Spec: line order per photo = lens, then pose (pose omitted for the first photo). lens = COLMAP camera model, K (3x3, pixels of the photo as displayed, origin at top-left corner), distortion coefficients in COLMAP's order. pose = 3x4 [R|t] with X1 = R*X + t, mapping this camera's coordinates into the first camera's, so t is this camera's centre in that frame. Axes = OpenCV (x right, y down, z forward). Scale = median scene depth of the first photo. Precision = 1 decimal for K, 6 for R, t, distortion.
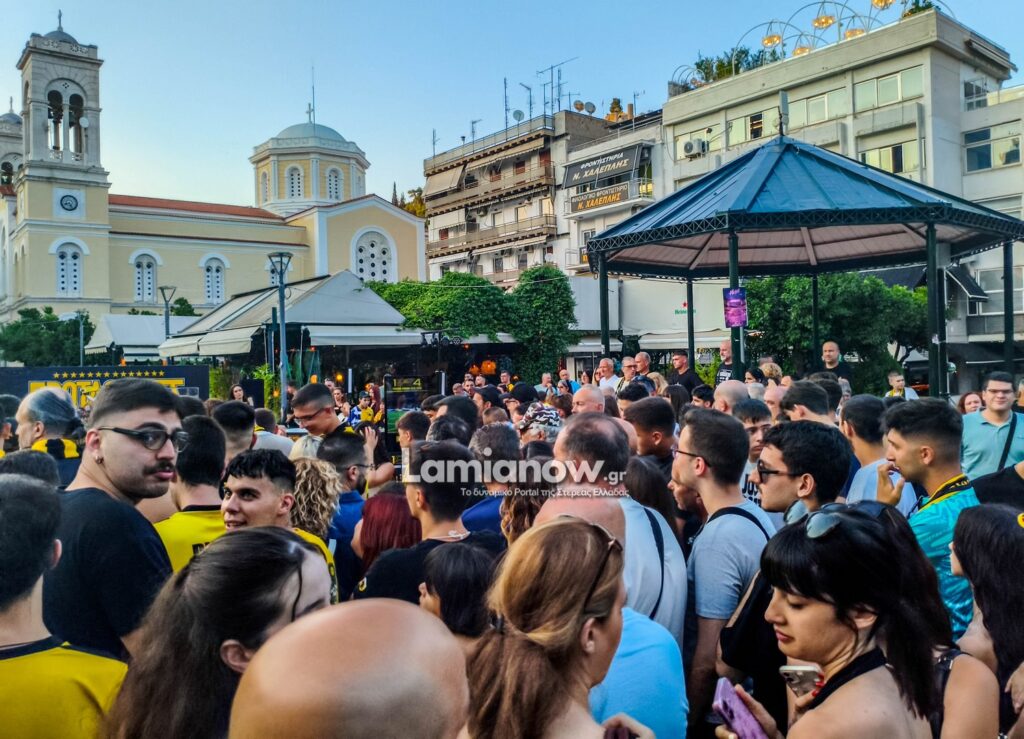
lens RADIAL K [[790.5, 0, 513.8], [0, 790.5, 335.5], [0, 0, 1]] dist [0.027824, -0.055786]
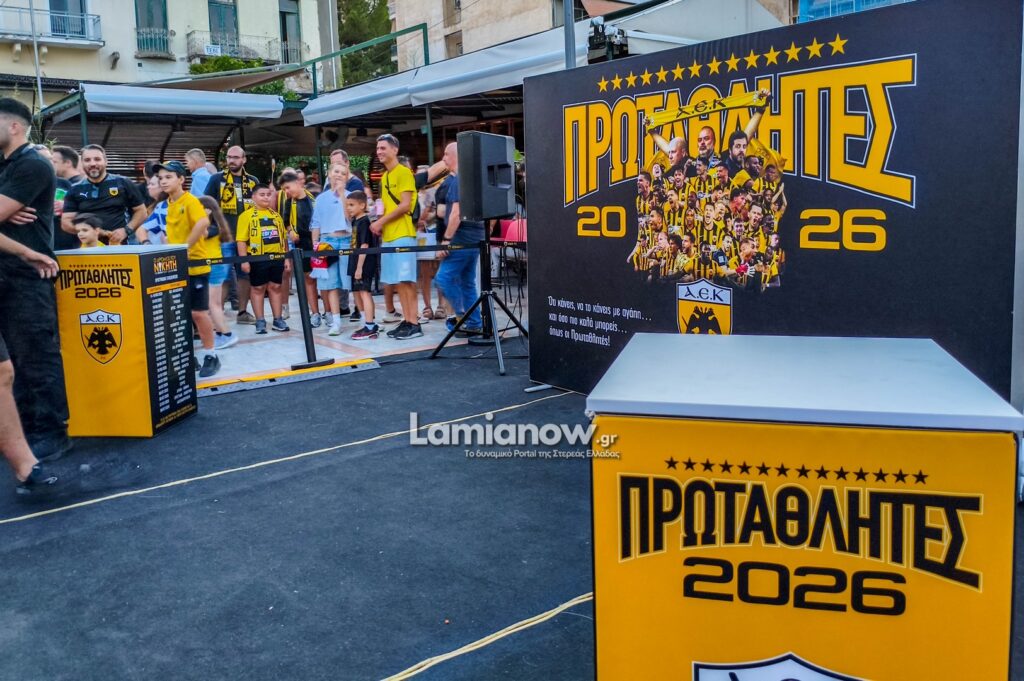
lens RADIAL K [[832.8, 0, 533.6], [0, 832.8, 278.9], [0, 0, 1]] dist [0.025626, -0.046260]
pose [[-0.011483, 0.115781, -0.993208, -0.049131], [0.056940, 0.991738, 0.114951, 0.028197], [0.998312, -0.055234, -0.017981, 0.288227]]
